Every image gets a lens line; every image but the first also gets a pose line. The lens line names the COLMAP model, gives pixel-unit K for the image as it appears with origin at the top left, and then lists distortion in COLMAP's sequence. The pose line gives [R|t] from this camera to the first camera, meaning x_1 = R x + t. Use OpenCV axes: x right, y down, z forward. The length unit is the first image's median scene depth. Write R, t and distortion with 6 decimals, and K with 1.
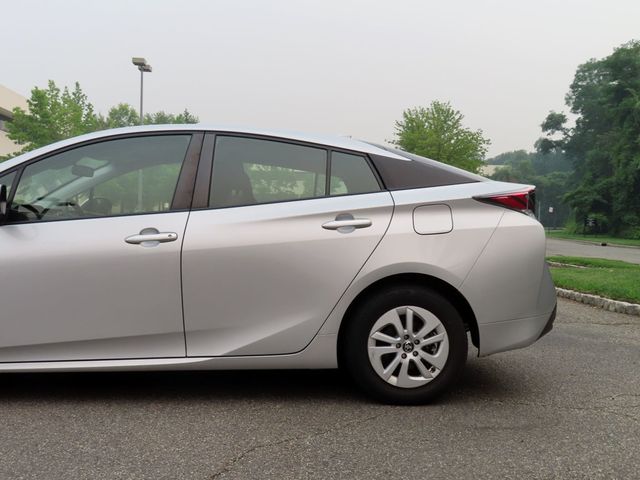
lens RADIAL K [[728.9, 0, 320.0], [0, 728.9, 240.0], [0, 0, 1]] dist [-0.016115, 0.002816]
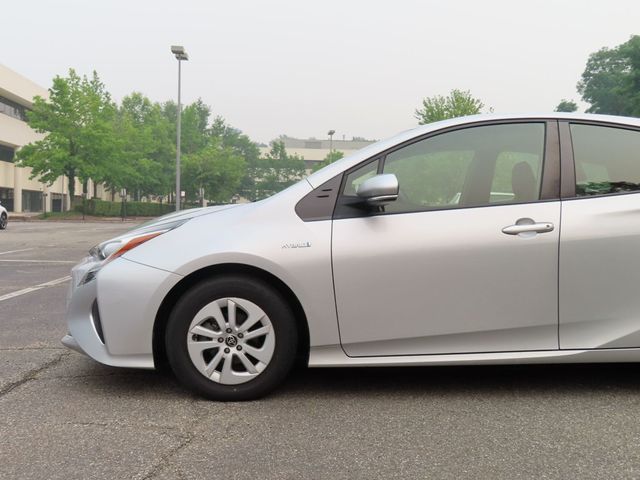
lens RADIAL K [[722.7, 0, 306.3], [0, 722.7, 241.4], [0, 0, 1]] dist [-0.013630, -0.002851]
pose [[0.999999, -0.000592, 0.001170, -0.489724], [0.000570, 0.999830, 0.018418, -0.003081], [-0.001181, -0.018417, 0.999830, 0.028604]]
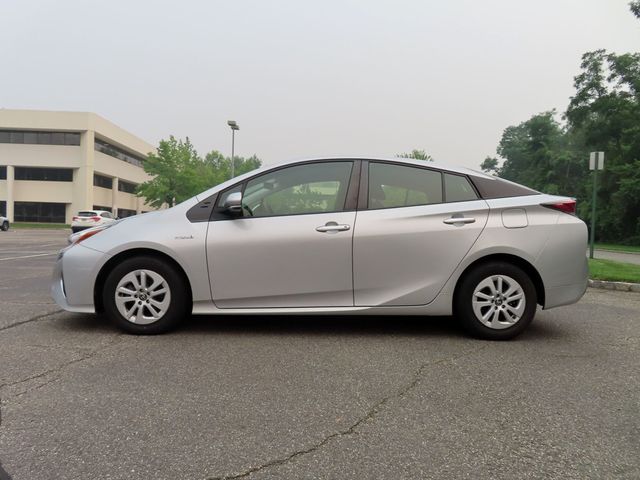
lens RADIAL K [[461.4, 0, 314.7], [0, 461.4, 243.0], [0, 0, 1]] dist [-0.006227, 0.005084]
pose [[0.999375, 0.011387, -0.033464, -0.219215], [-0.011058, 0.999889, 0.010019, 0.017390], [0.033574, -0.009643, 0.999390, 0.026818]]
